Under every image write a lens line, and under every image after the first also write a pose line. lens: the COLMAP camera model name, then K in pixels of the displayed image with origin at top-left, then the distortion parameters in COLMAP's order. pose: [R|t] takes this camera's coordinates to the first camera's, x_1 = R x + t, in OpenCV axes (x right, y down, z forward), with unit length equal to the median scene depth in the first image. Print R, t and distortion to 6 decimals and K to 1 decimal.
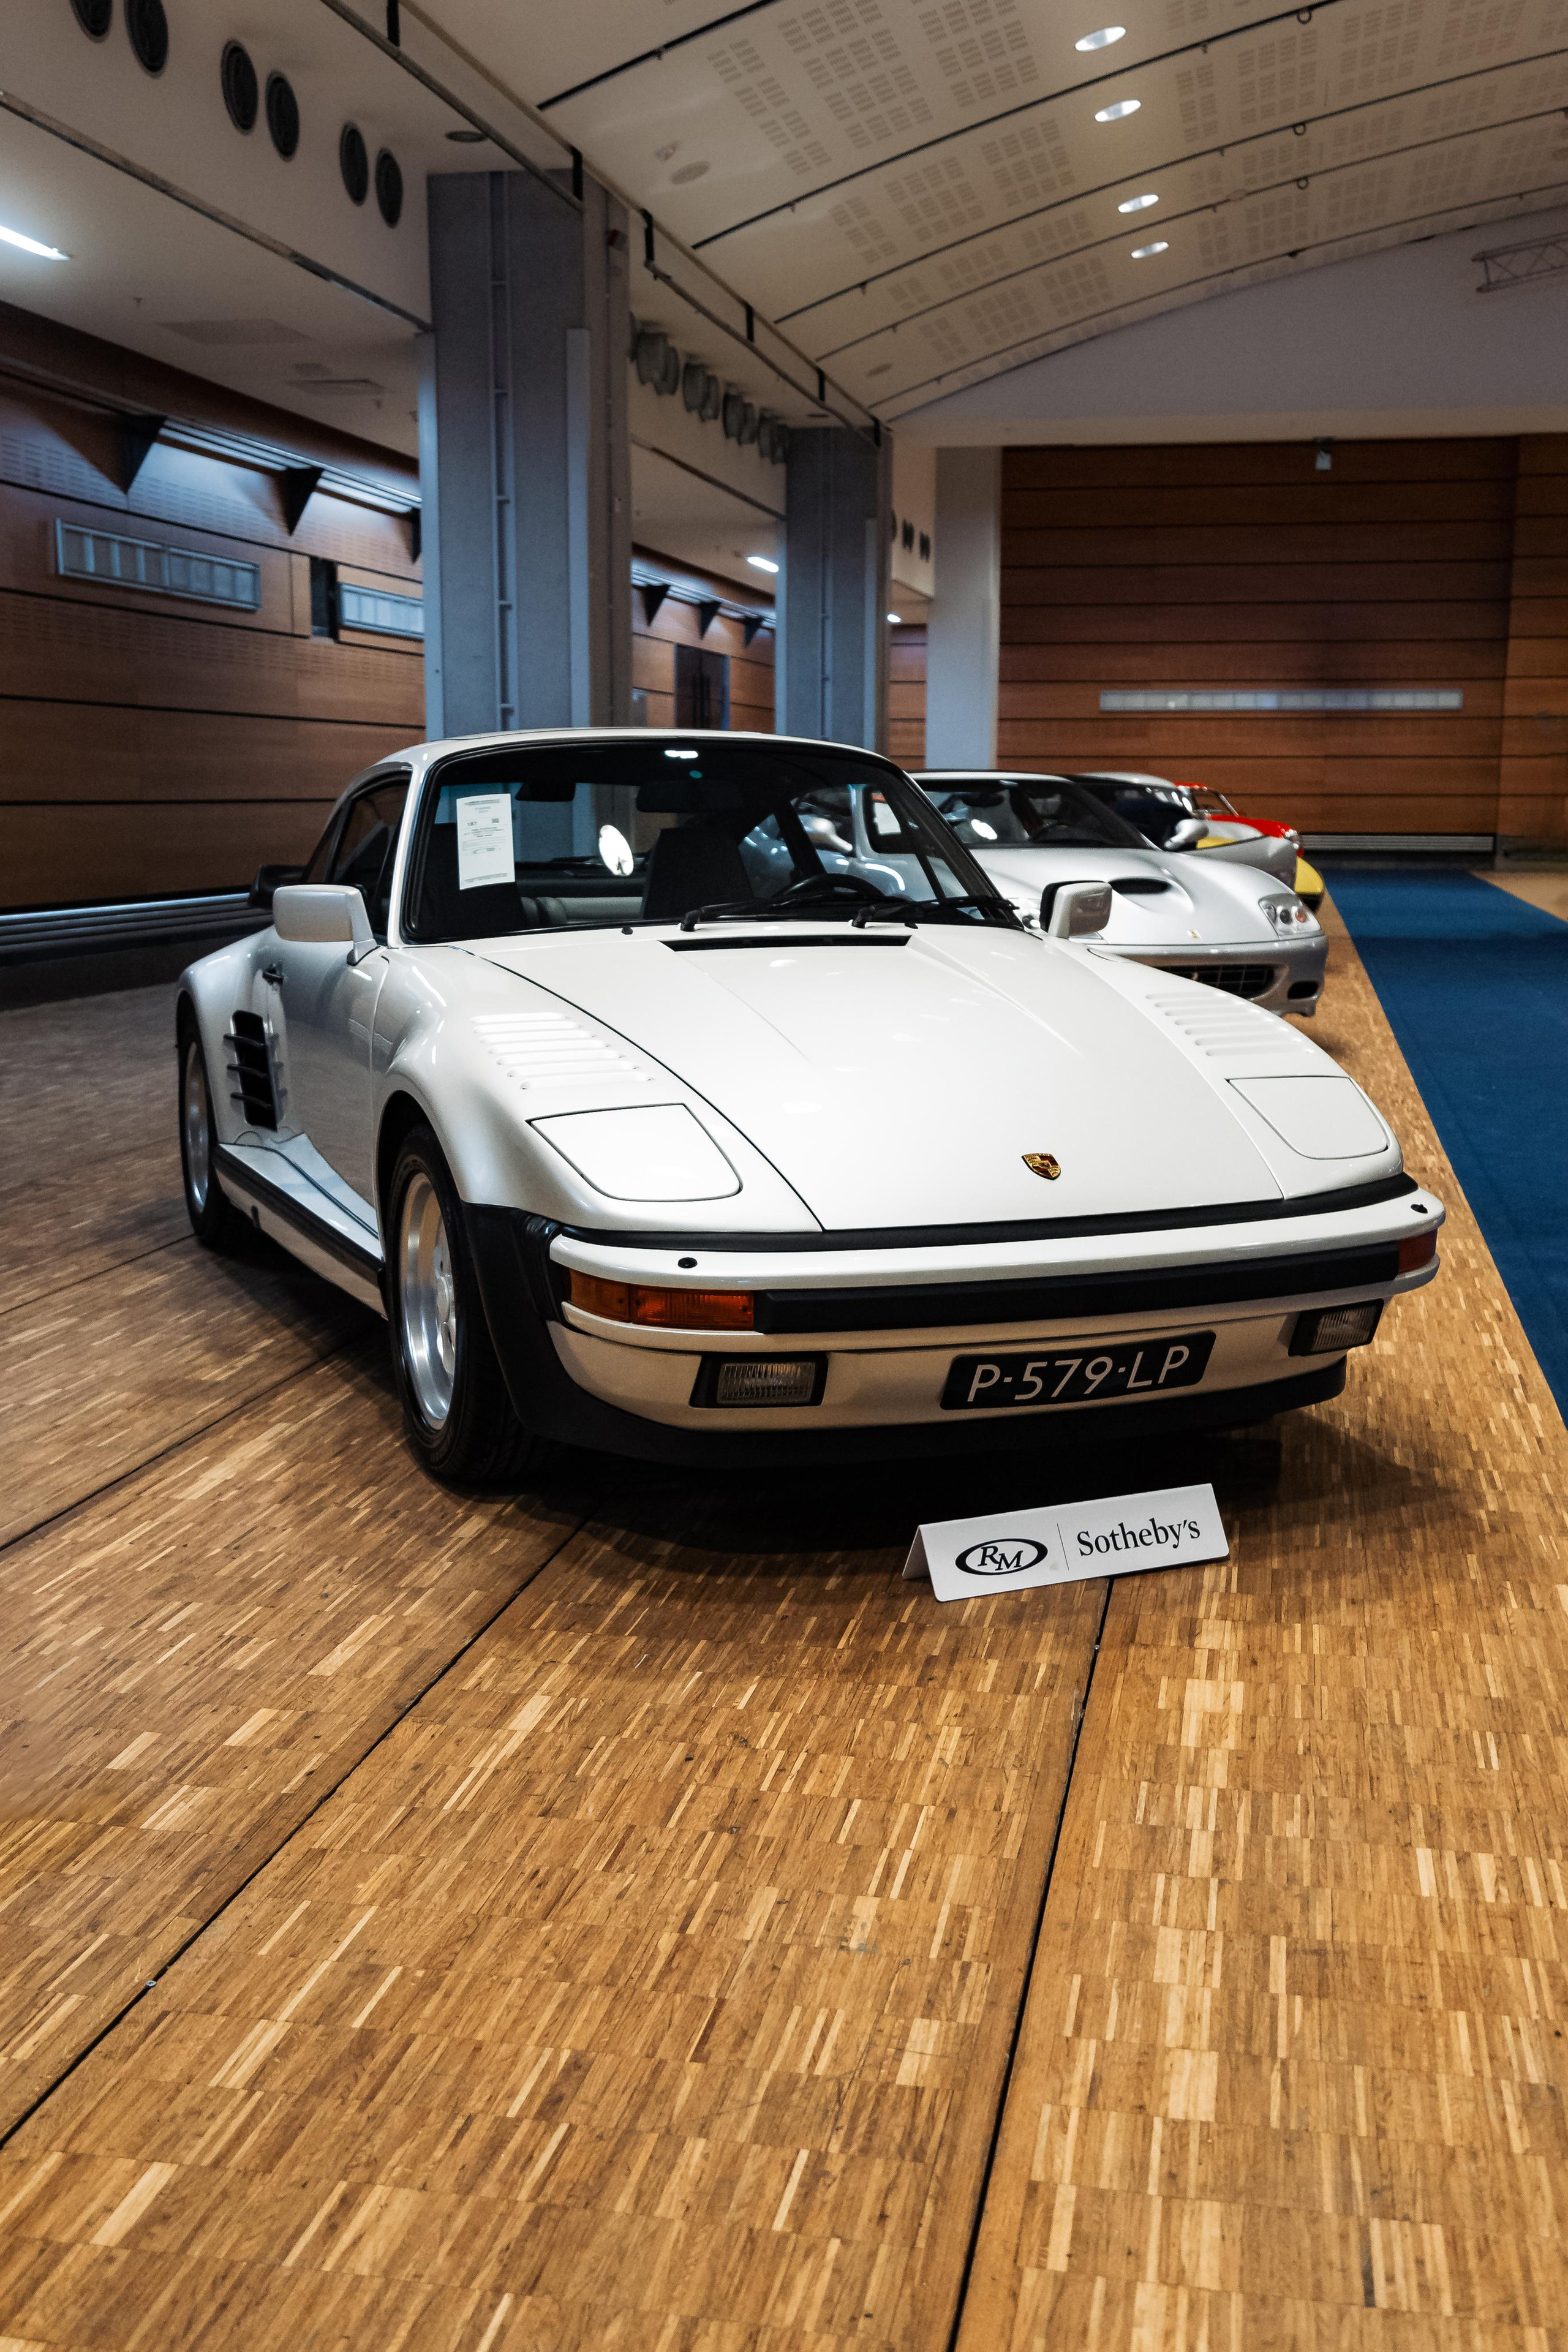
lens RADIAL K [[2336.1, 0, 784.0], [0, 2336.1, 1176.0], [0, 0, 1]] dist [0.008379, -0.001863]
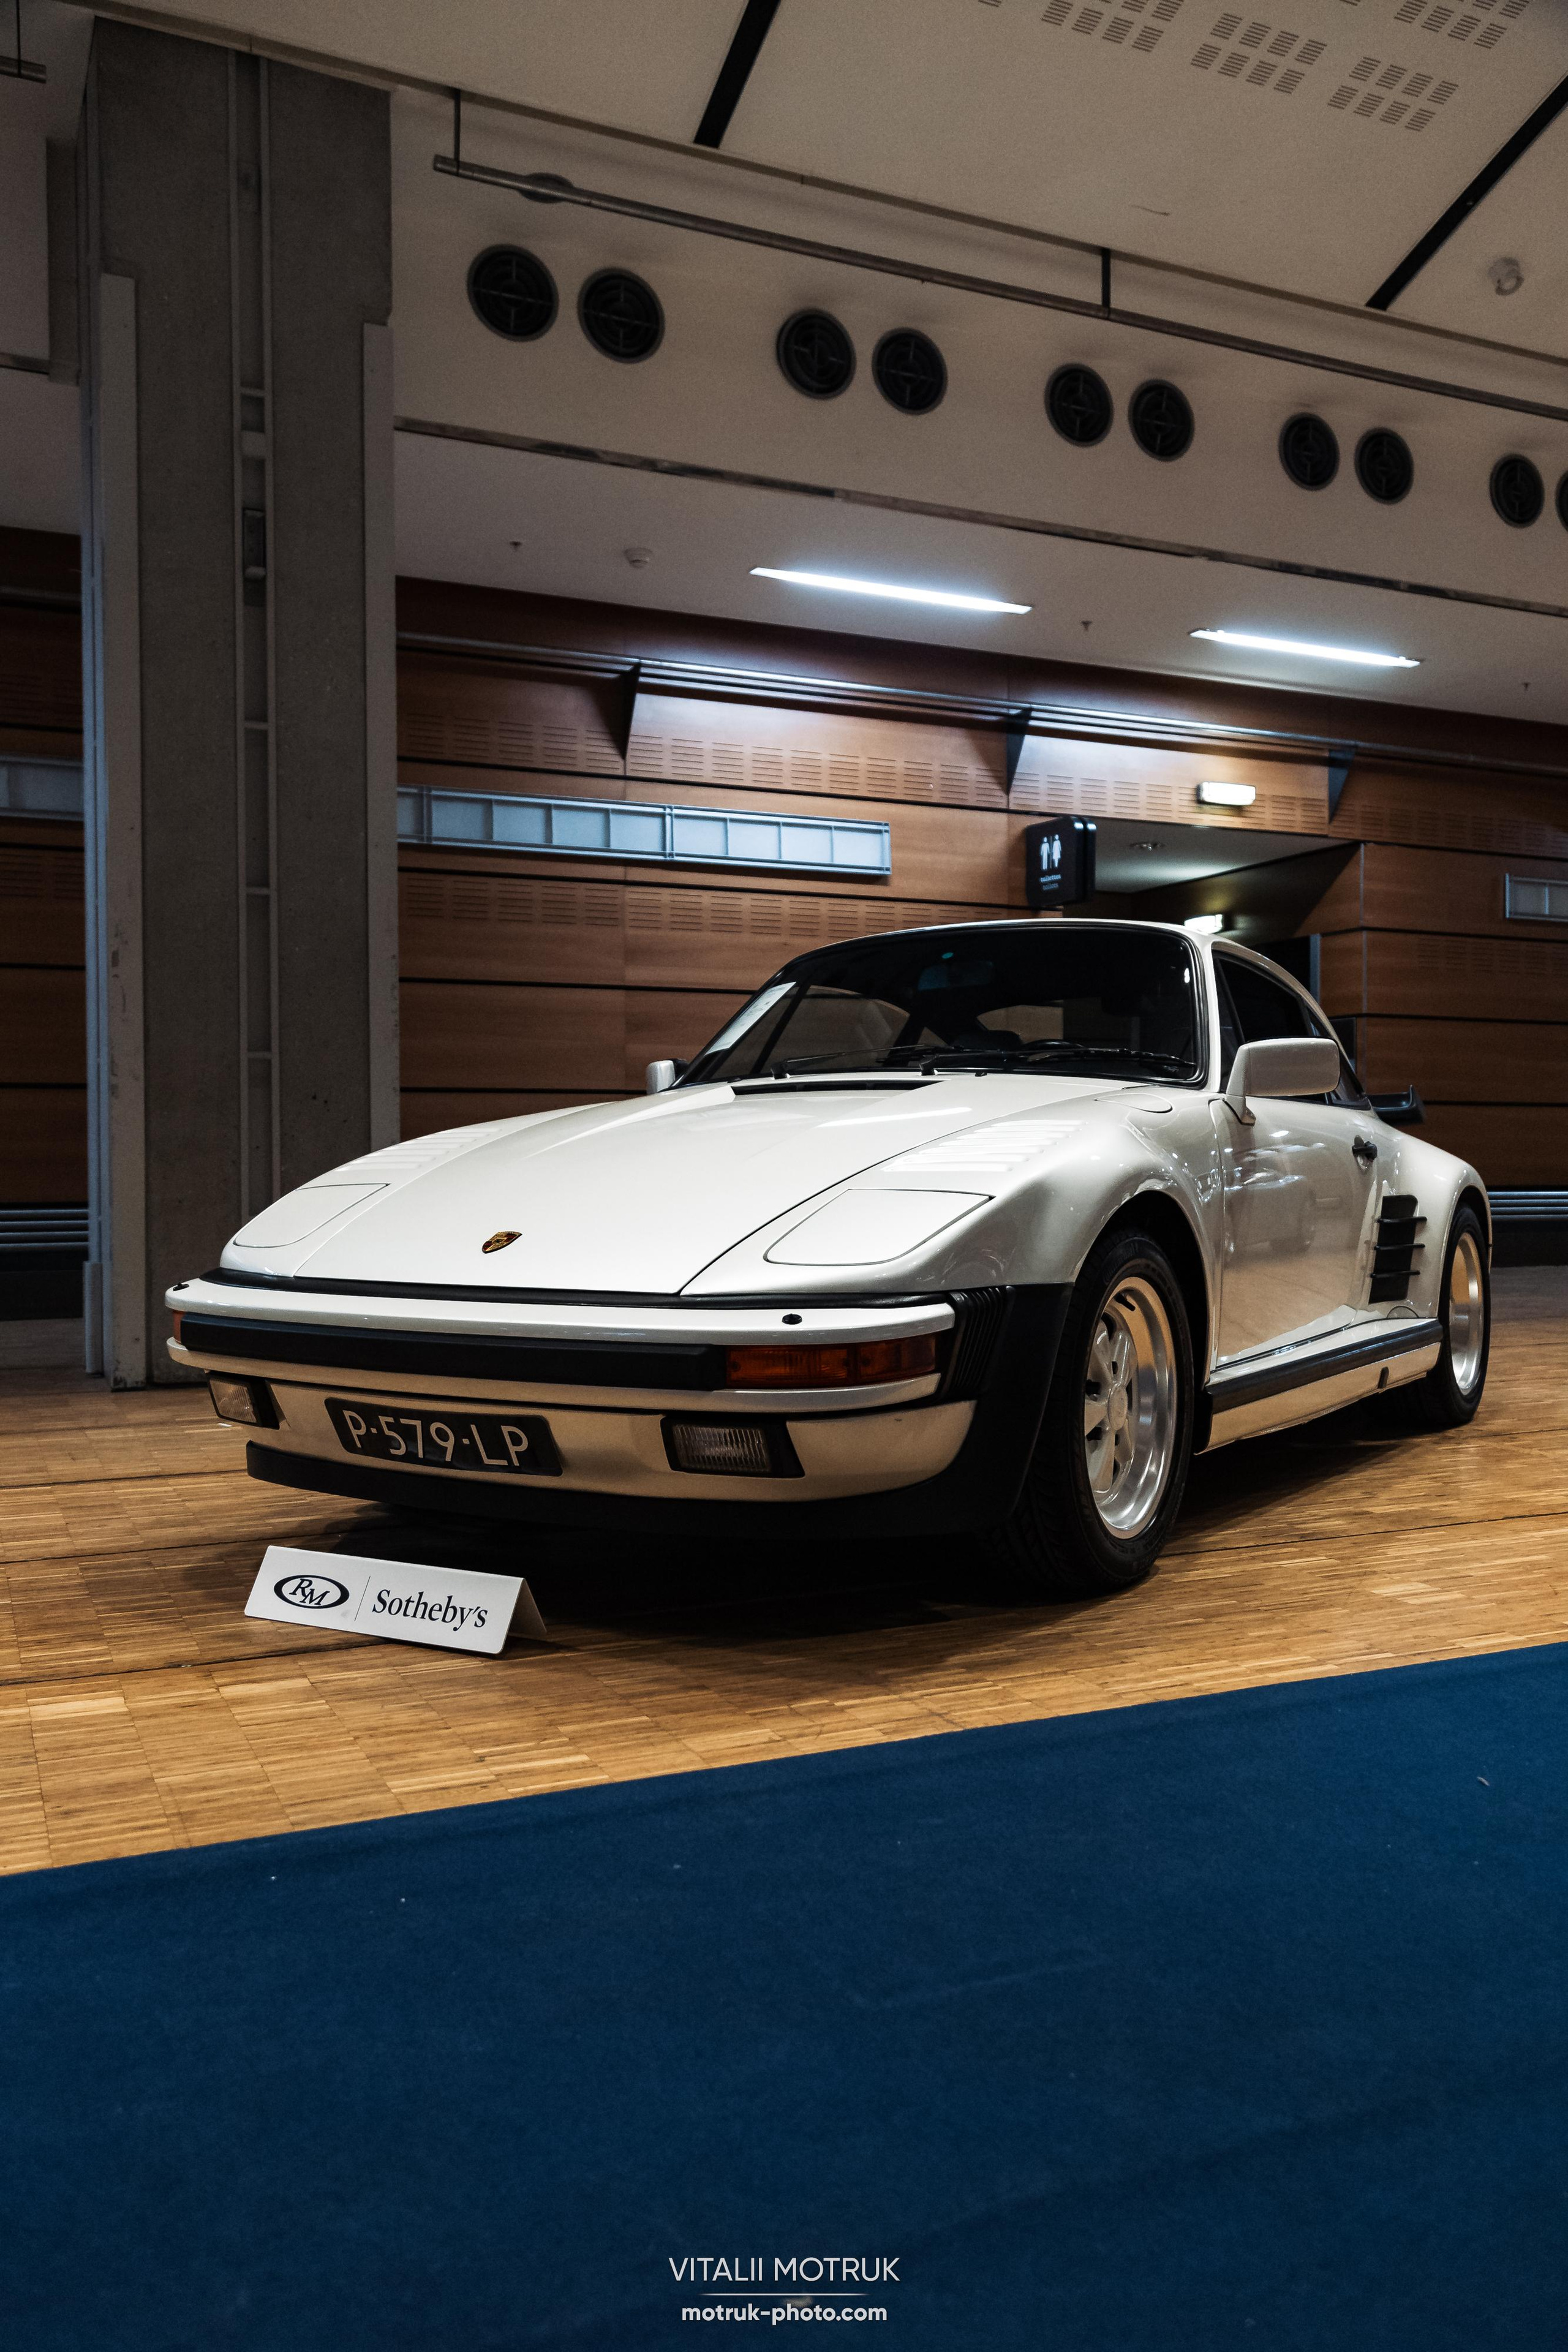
lens RADIAL K [[1826.6, 0, 784.0], [0, 1826.6, 1176.0], [0, 0, 1]] dist [0.016581, 0.006487]
pose [[0.597680, 0.002782, -0.801730, 0.838784], [-0.125865, 0.987920, -0.090403, 0.024252], [0.791794, 0.154942, 0.590810, 0.620164]]
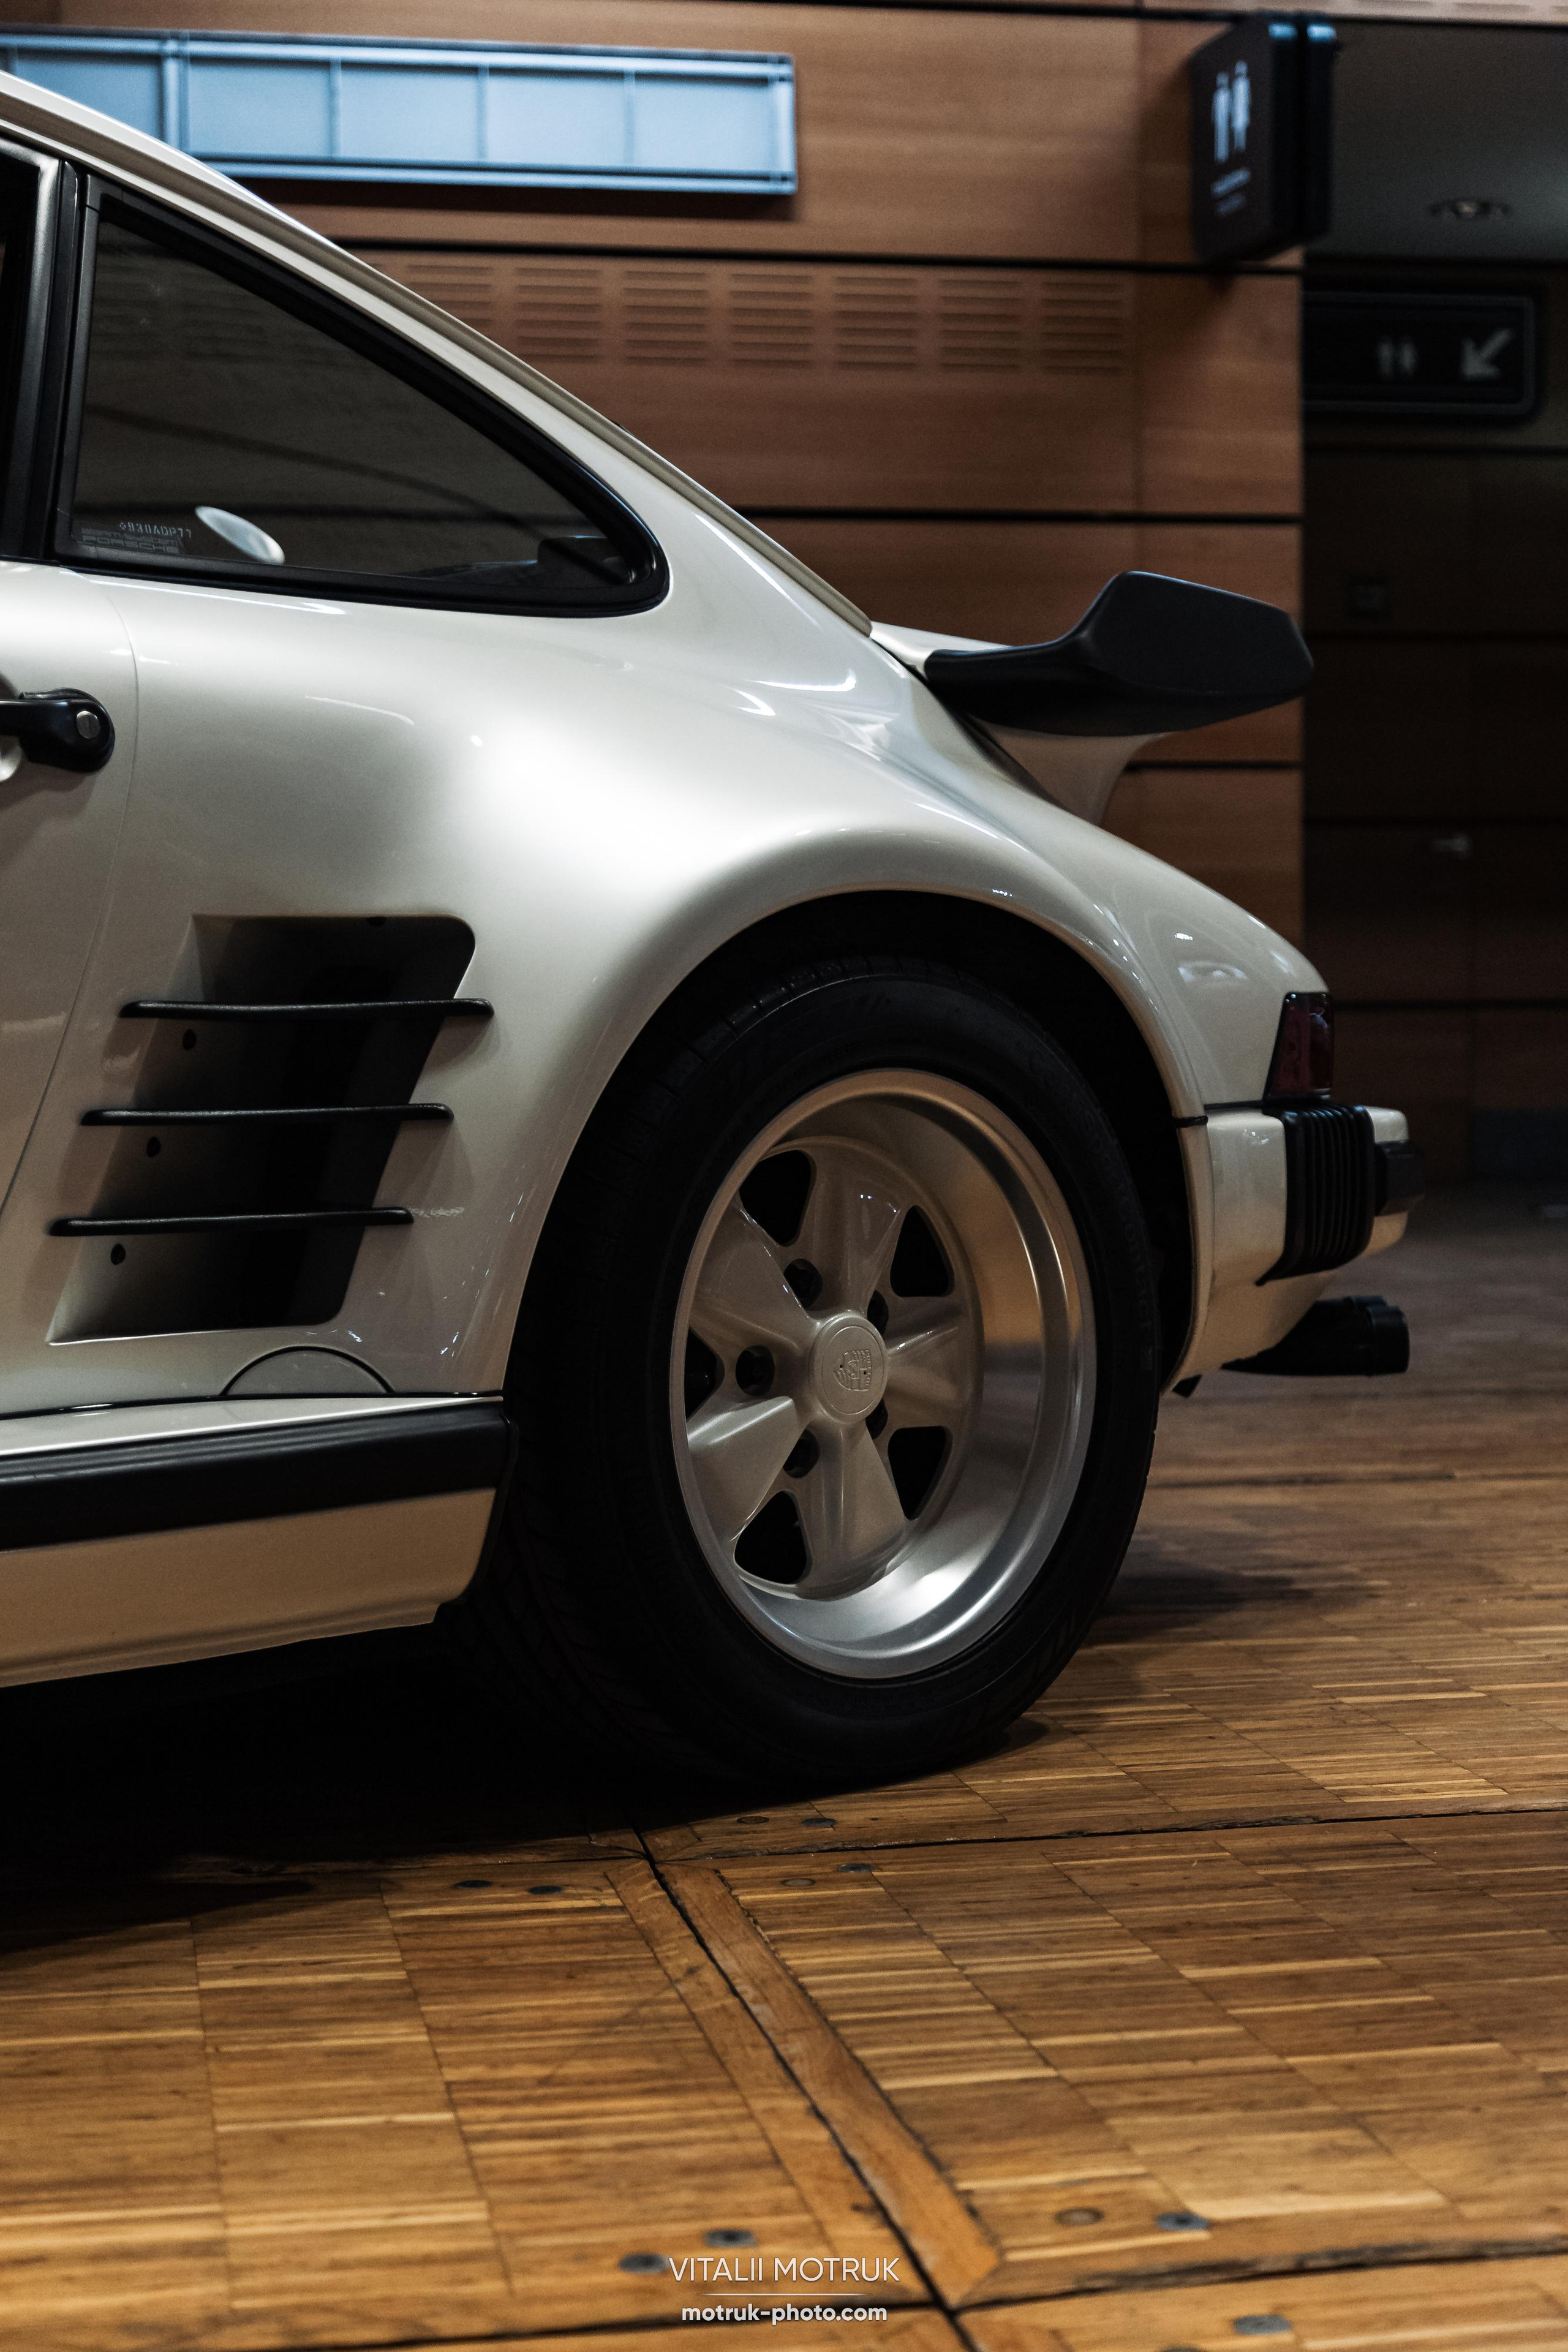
lens RADIAL K [[3704.4, 0, 784.0], [0, 3704.4, 1176.0], [0, 0, 1]] dist [-0.010328, -0.028851]
pose [[0.395407, 0.035866, -0.917806, 0.701161], [-0.139254, 0.990027, -0.021304, -0.091252], [0.907889, 0.136232, 0.396458, 1.601763]]
